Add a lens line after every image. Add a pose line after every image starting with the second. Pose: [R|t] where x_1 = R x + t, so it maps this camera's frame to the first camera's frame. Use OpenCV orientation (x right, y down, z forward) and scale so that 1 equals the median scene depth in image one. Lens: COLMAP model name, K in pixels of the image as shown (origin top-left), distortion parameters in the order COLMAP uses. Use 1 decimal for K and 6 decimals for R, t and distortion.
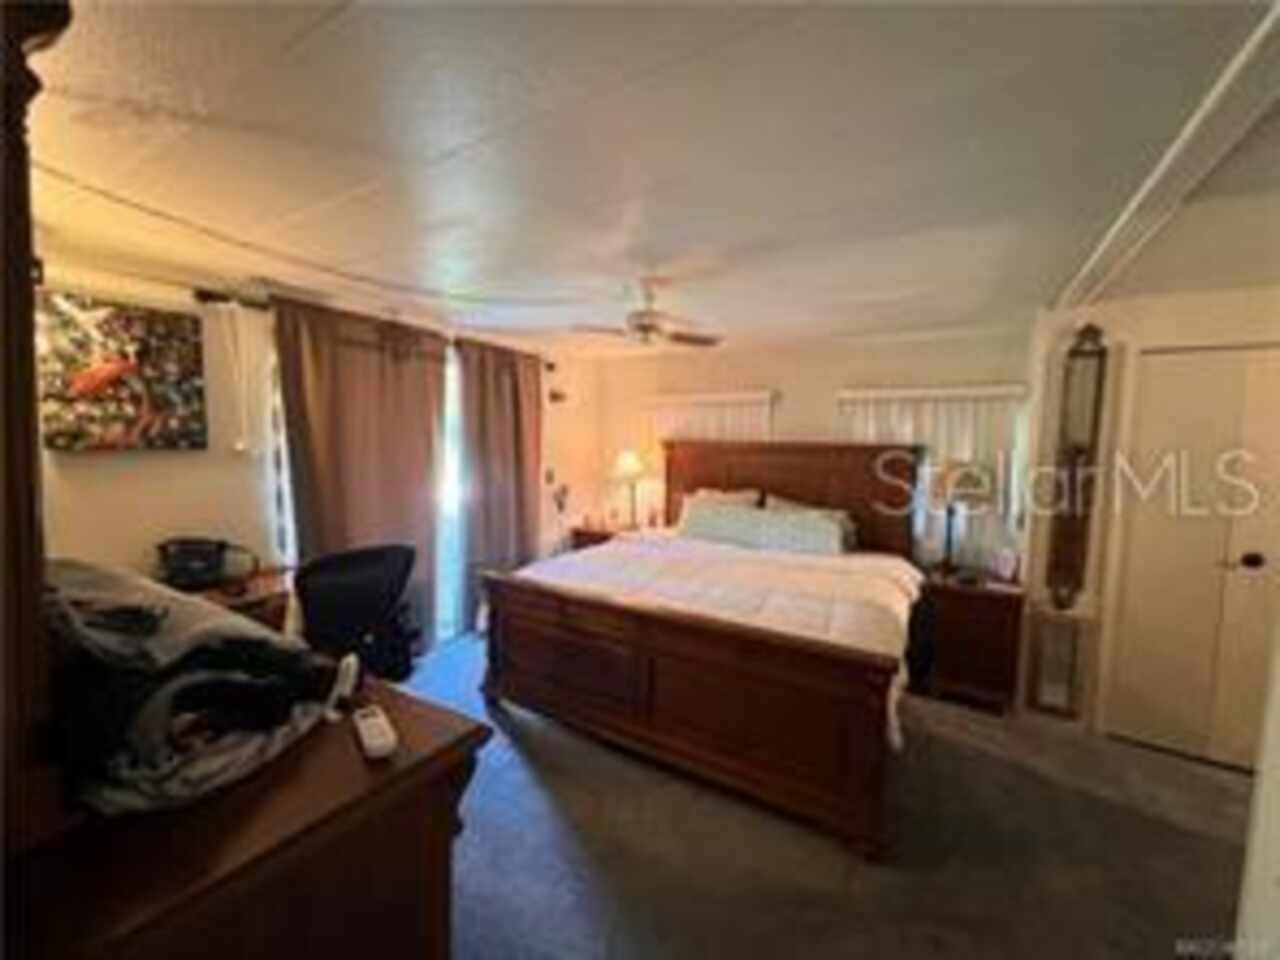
lens RADIAL K [[514.0, 0, 640.0], [0, 514.0, 480.0], [0, 0, 1]] dist [-0.000040, -0.000007]
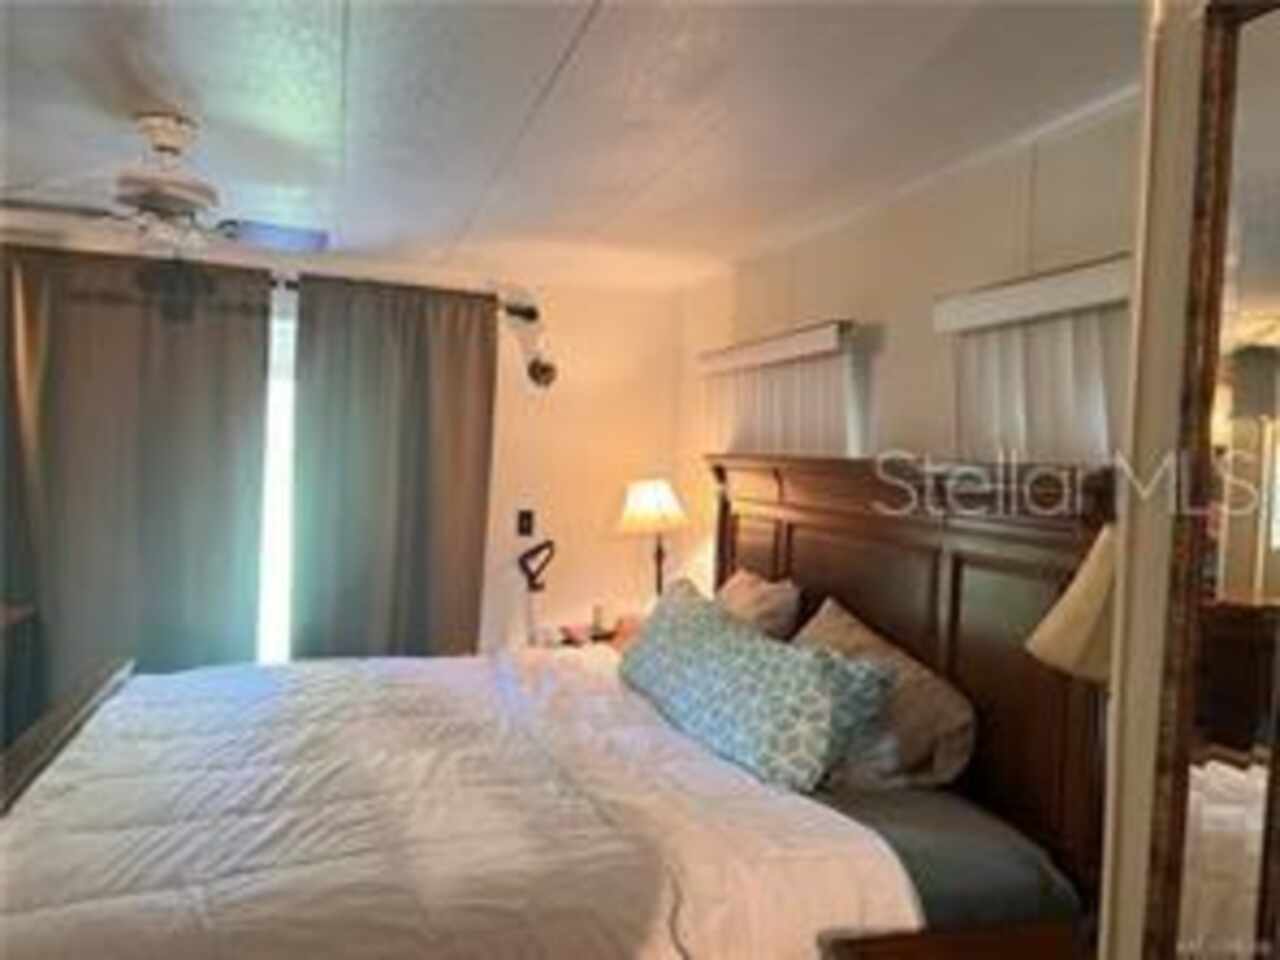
lens RADIAL K [[912.7, 0, 640.0], [0, 912.7, 480.0], [0, 0, 1]] dist [0.000826, 0.000331]
pose [[0.754740, 0.028990, -0.655383, 0.708789], [-0.078137, 0.995884, -0.045932, -0.022399], [0.651354, 0.085876, 0.753899, 0.519173]]
